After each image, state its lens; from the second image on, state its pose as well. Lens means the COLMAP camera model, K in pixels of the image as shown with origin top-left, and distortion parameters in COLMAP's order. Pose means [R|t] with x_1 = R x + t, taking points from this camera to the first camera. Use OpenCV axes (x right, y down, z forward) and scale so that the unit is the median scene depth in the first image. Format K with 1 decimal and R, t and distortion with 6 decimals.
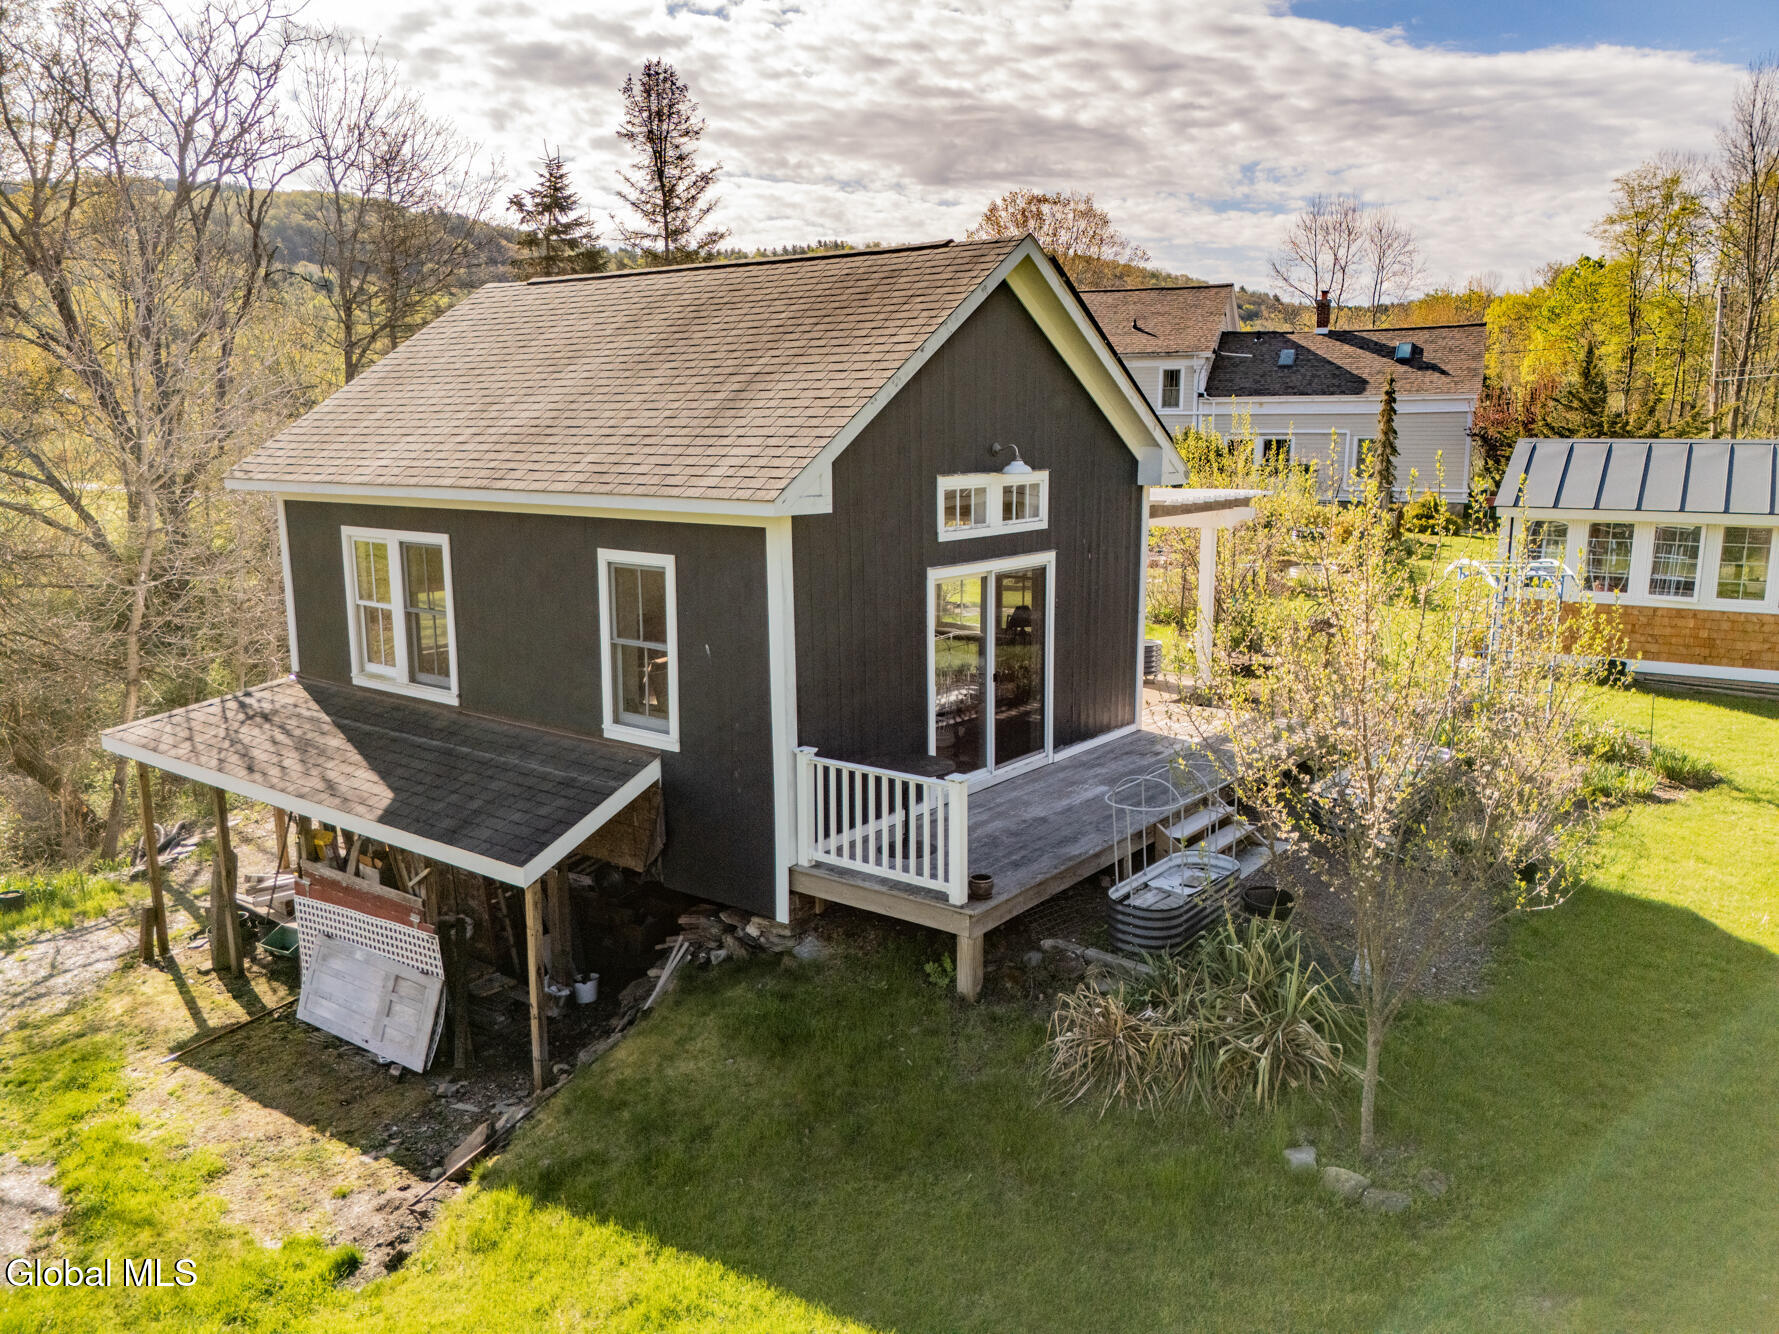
lens RADIAL K [[1316.2, 0, 897.6], [0, 1316.2, 665.0], [0, 0, 1]] dist [0.077092, -0.071834]
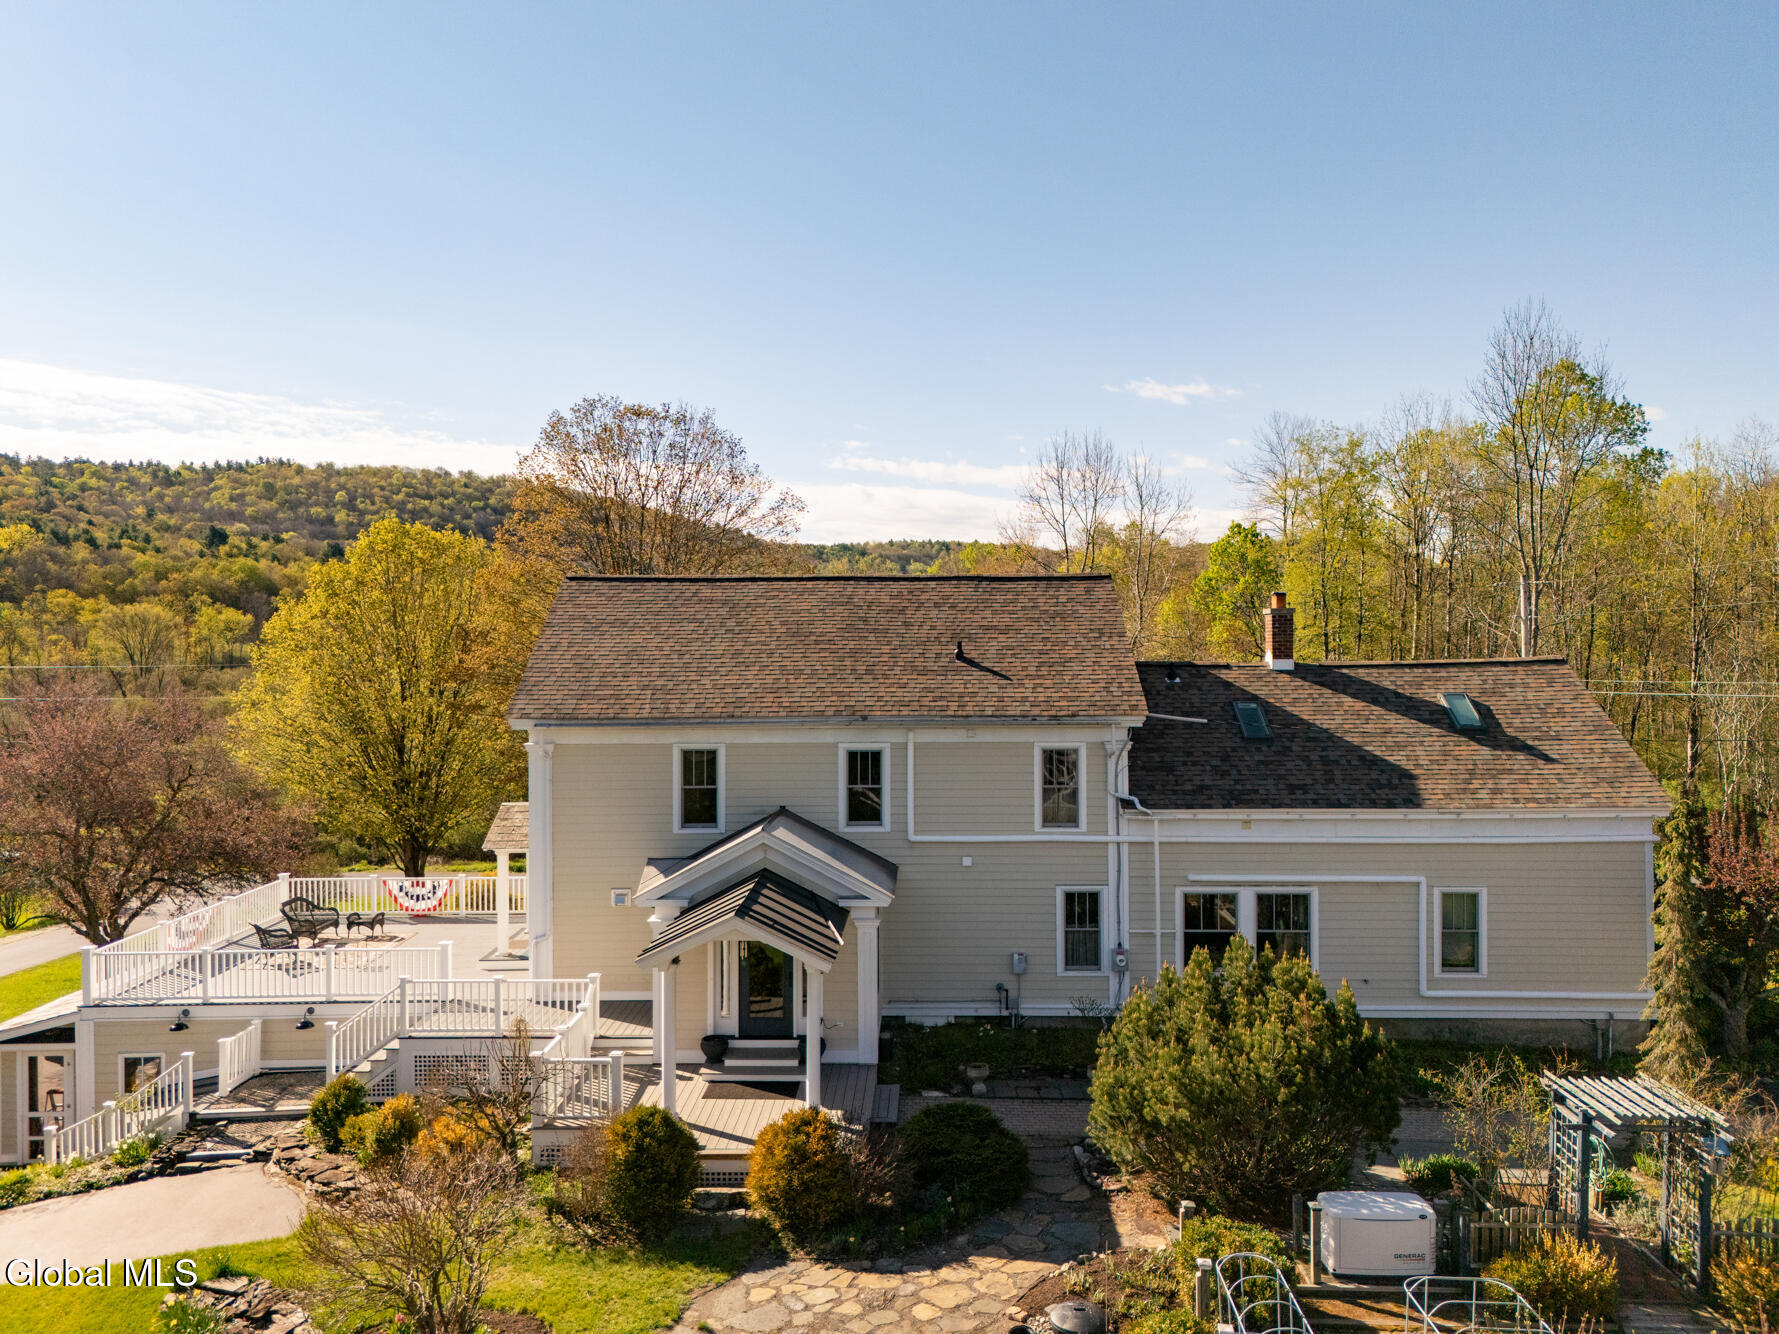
lens RADIAL K [[1316.2, 0, 897.6], [0, 1316.2, 665.0], [0, 0, 1]] dist [0.077092, -0.071834]
pose [[0.925979, -0.009491, 0.377456, -0.094820], [0.072335, 0.985626, -0.152671, -0.643414], [-0.370582, 0.168674, 0.913356, 2.026057]]
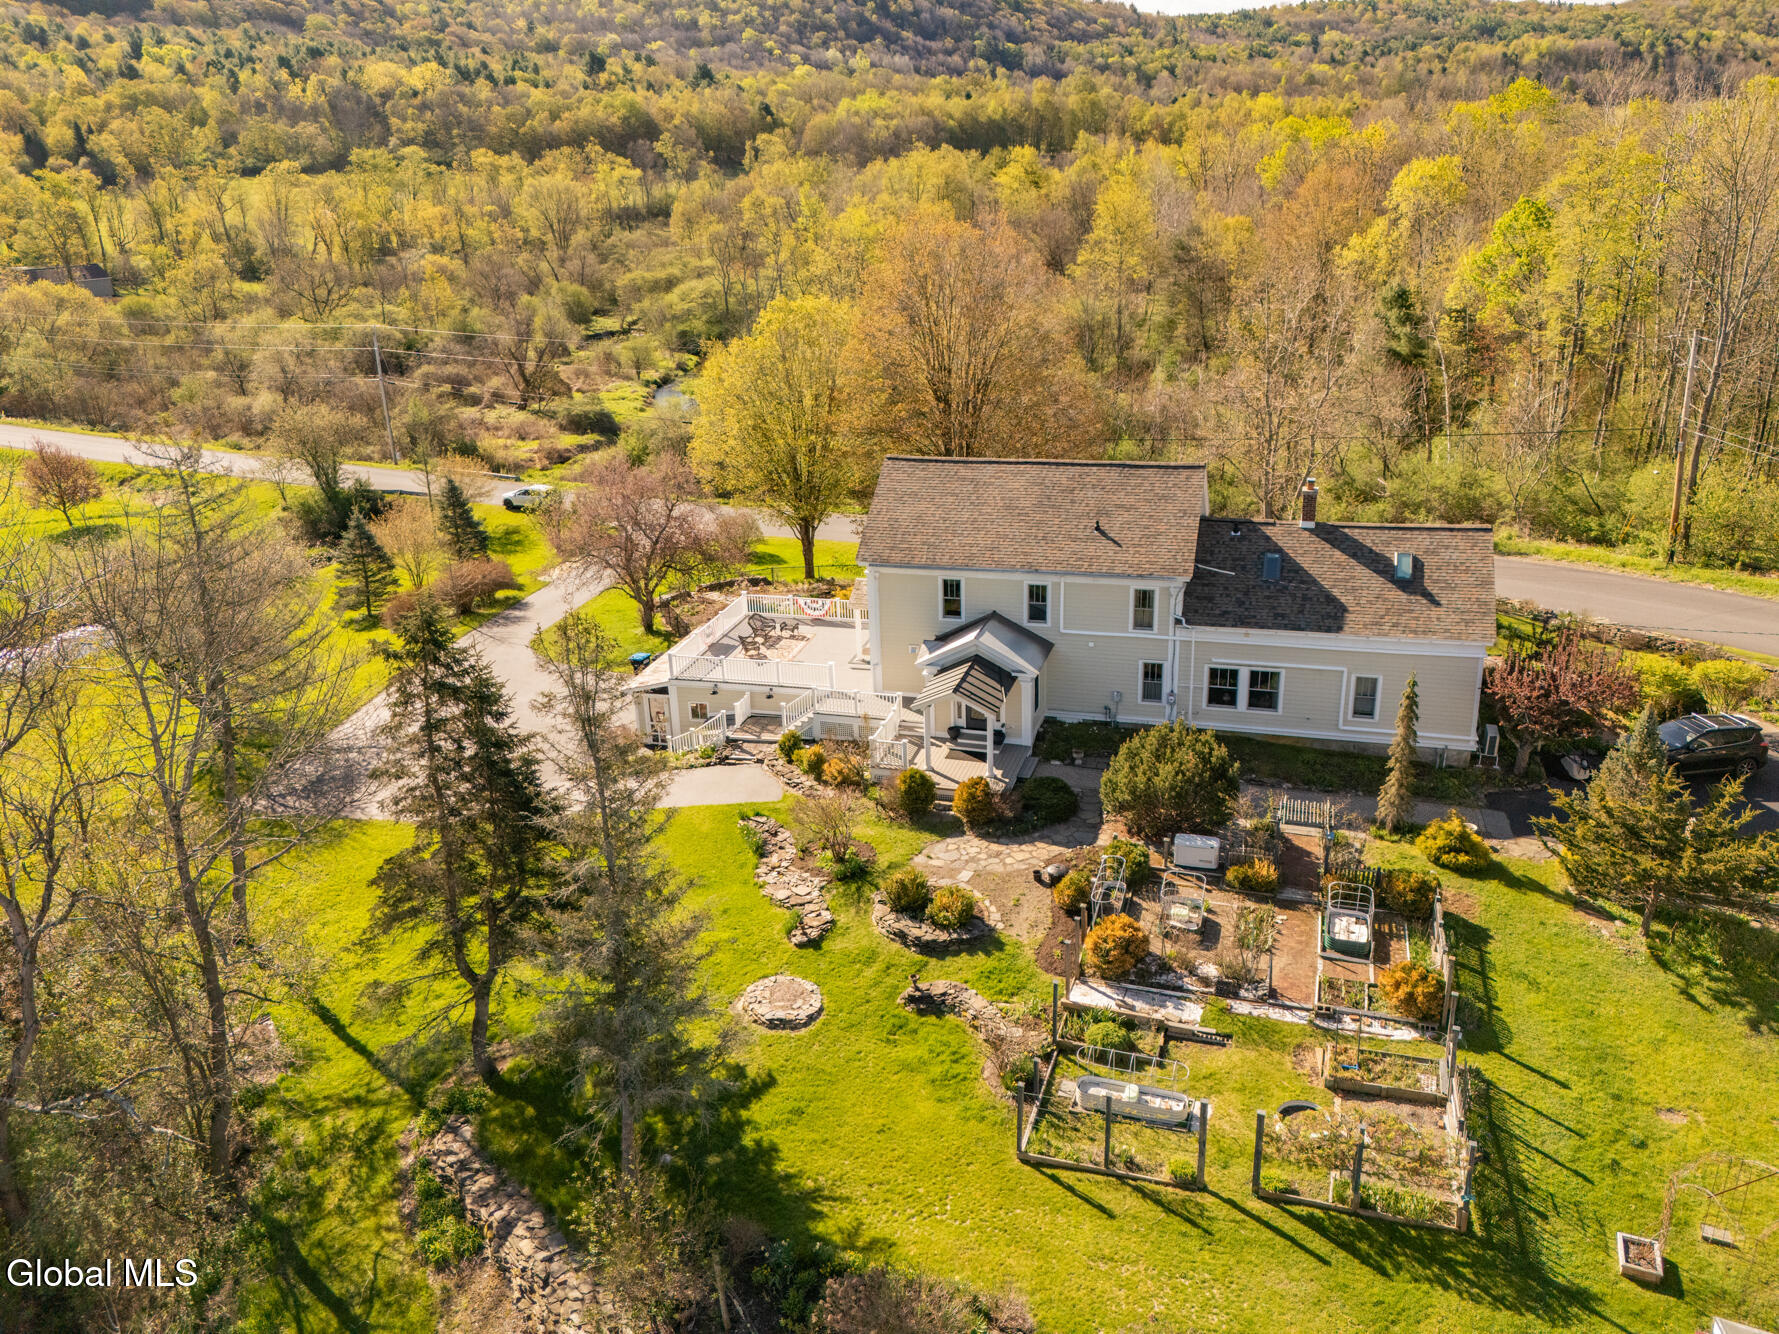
lens RADIAL K [[1360.7, 0, 888.0], [0, 1360.7, 666.6], [0, 0, 1]] dist [0.076350, -0.060240]
pose [[0.993283, -0.070563, 0.091701, -0.165987], [0.052928, 0.981835, 0.182207, -1.207153], [-0.102893, -0.176130, 0.978975, 0.437304]]
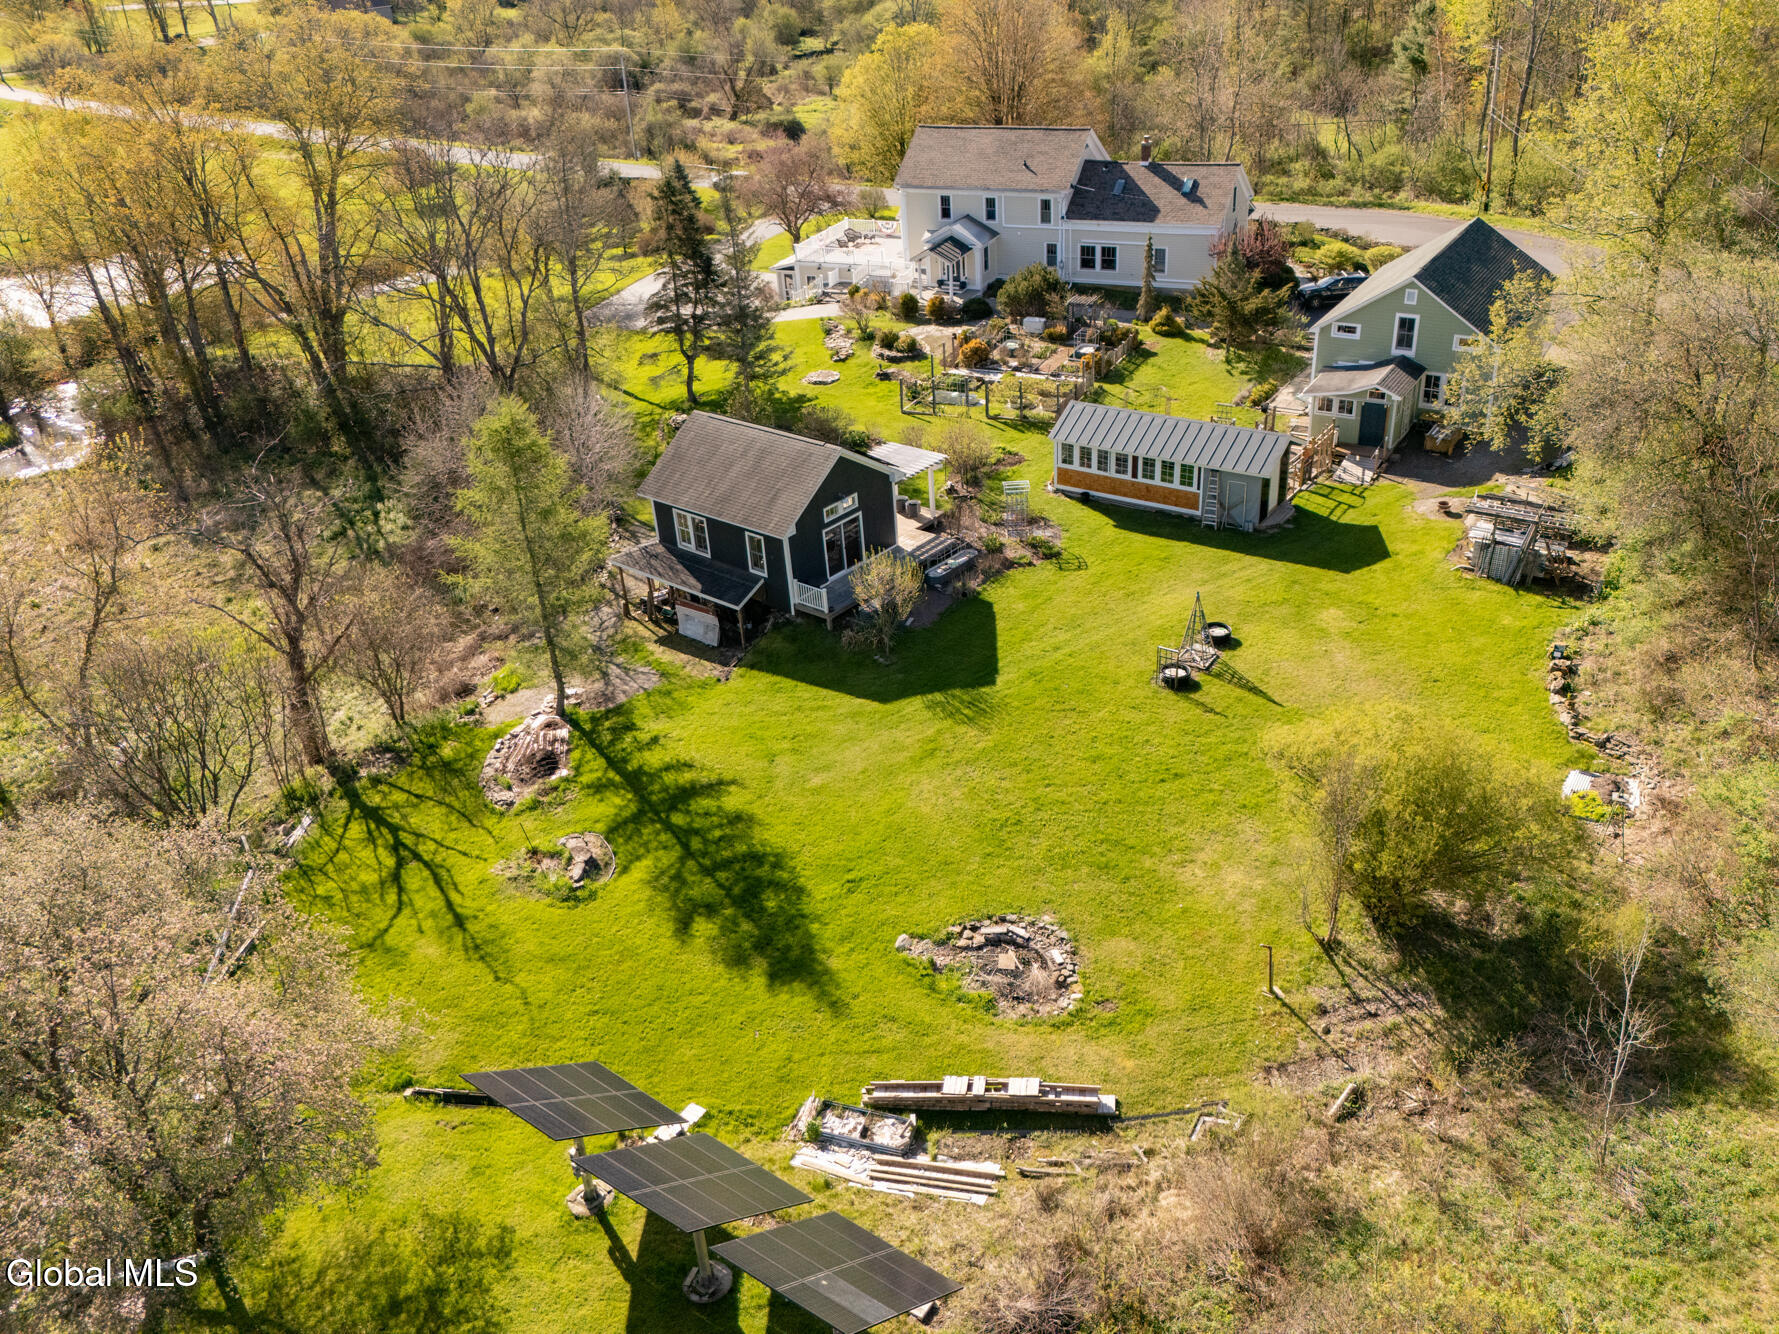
lens RADIAL K [[1417.5, 0, 890.3], [0, 1417.5, 675.1], [0, 0, 1]] dist [0.090223, -0.111682]
pose [[0.996736, -0.027895, -0.075760, 0.473591], [0.051991, 0.939697, 0.338032, -0.963456], [0.061762, -0.340868, 0.938080, -2.820311]]
